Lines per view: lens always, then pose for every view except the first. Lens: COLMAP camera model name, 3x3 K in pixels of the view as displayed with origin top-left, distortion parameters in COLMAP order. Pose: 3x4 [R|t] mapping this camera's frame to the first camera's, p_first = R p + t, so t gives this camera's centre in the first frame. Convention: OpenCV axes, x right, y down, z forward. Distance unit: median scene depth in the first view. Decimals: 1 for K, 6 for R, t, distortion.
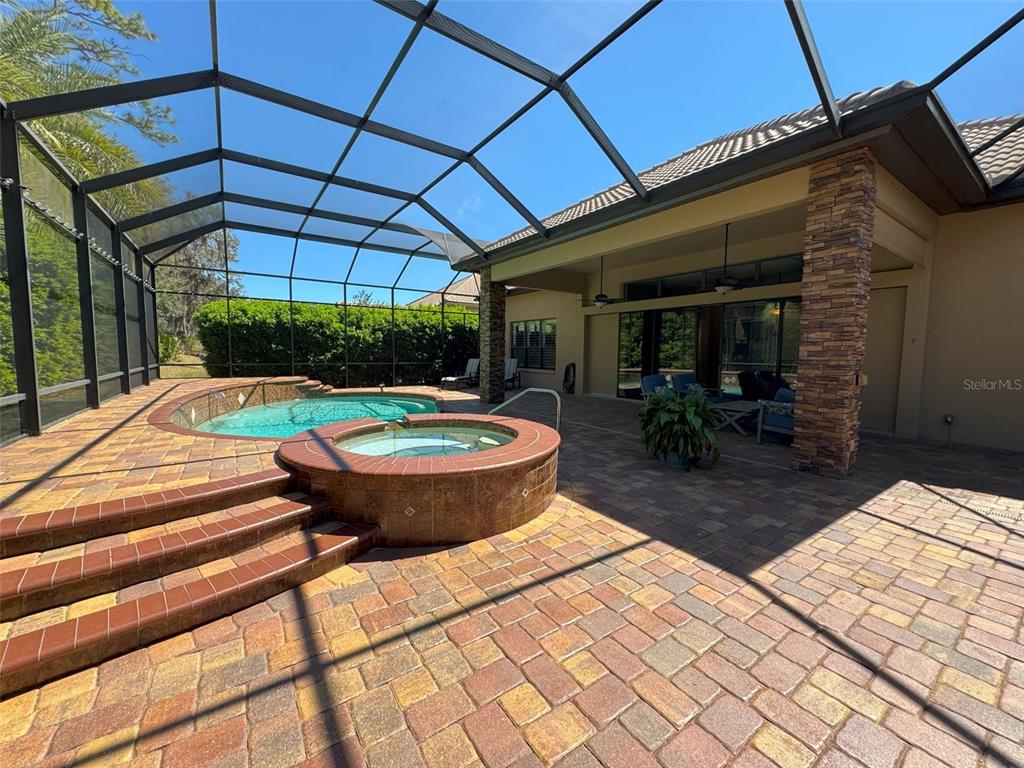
lens RADIAL K [[407.6, 0, 510.5], [0, 407.6, 384.5], [0, 0, 1]] dist [-0.000125, -0.000514]
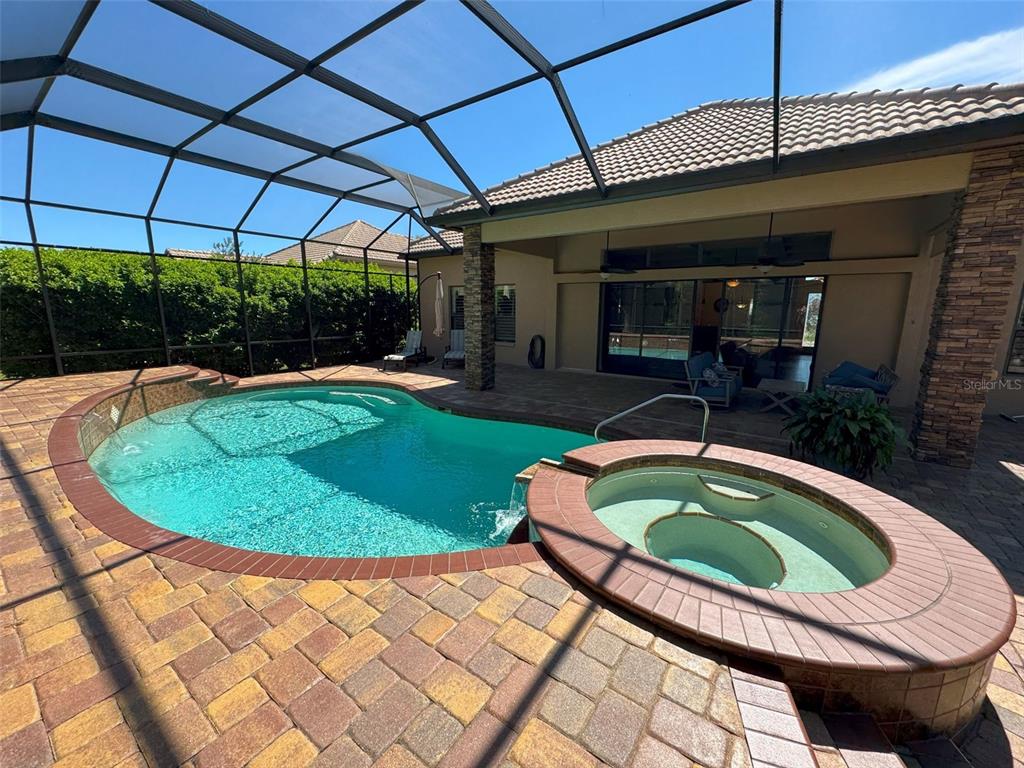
lens RADIAL K [[407.6, 0, 511.8], [0, 407.6, 385.9], [0, 0, 1]] dist [-0.000125, -0.000514]
pose [[0.938092, -0.071666, 0.338892, -0.539536], [0.032832, 0.992354, 0.118973, -0.121022], [-0.344828, -0.100482, 0.933272, 0.359919]]
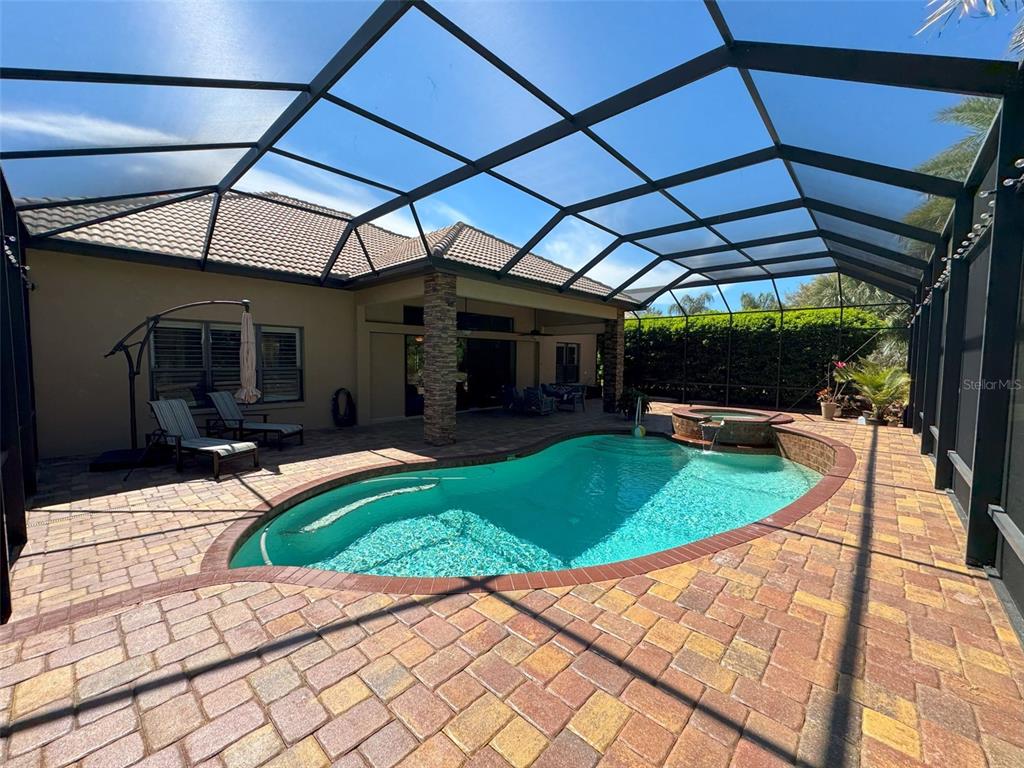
lens RADIAL K [[407.6, 0, 505.1], [0, 407.6, 383.3], [0, 0, 1]] dist [-0.000125, -0.000514]
pose [[-0.208901, -0.073250, 0.975190, -1.637166], [0.066081, 0.993854, 0.088807, -0.266268], [-0.975702, 0.082994, -0.202776, 2.028160]]
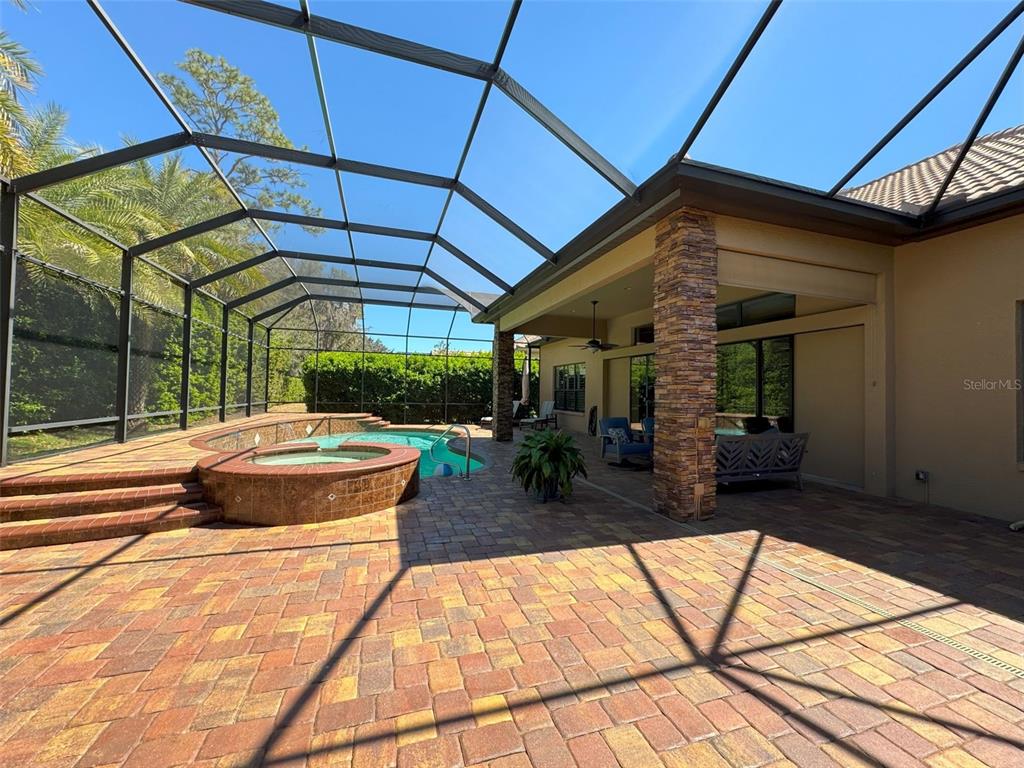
lens RADIAL K [[407.6, 0, 509.4], [0, 407.6, 383.8], [0, 0, 1]] dist [-0.000125, -0.000514]
pose [[0.957567, -0.000188, -0.288210, 0.566094], [-0.030689, 0.994248, -0.102613, 0.008374], [0.286571, 0.107103, 0.952053, -0.086805]]
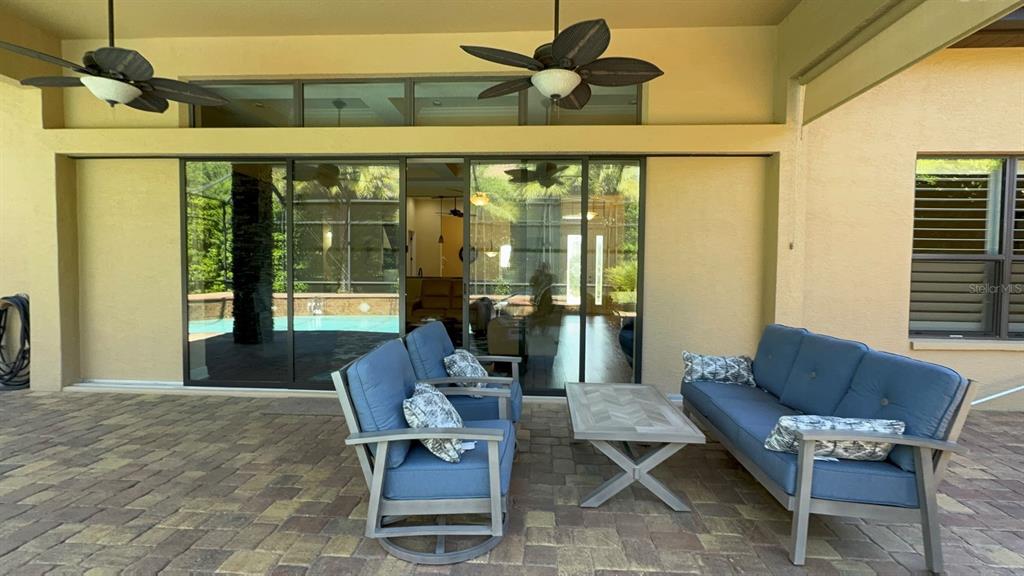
lens RADIAL K [[461.2, 0, 509.8], [0, 461.2, 291.7], [0, 0, 1]] dist [0.002436, 0.000177]
pose [[0.615175, -0.038153, 0.787467, 0.243095], [0.059320, 0.998237, 0.002023, -0.079196], [-0.786156, 0.045468, 0.616354, 1.067709]]
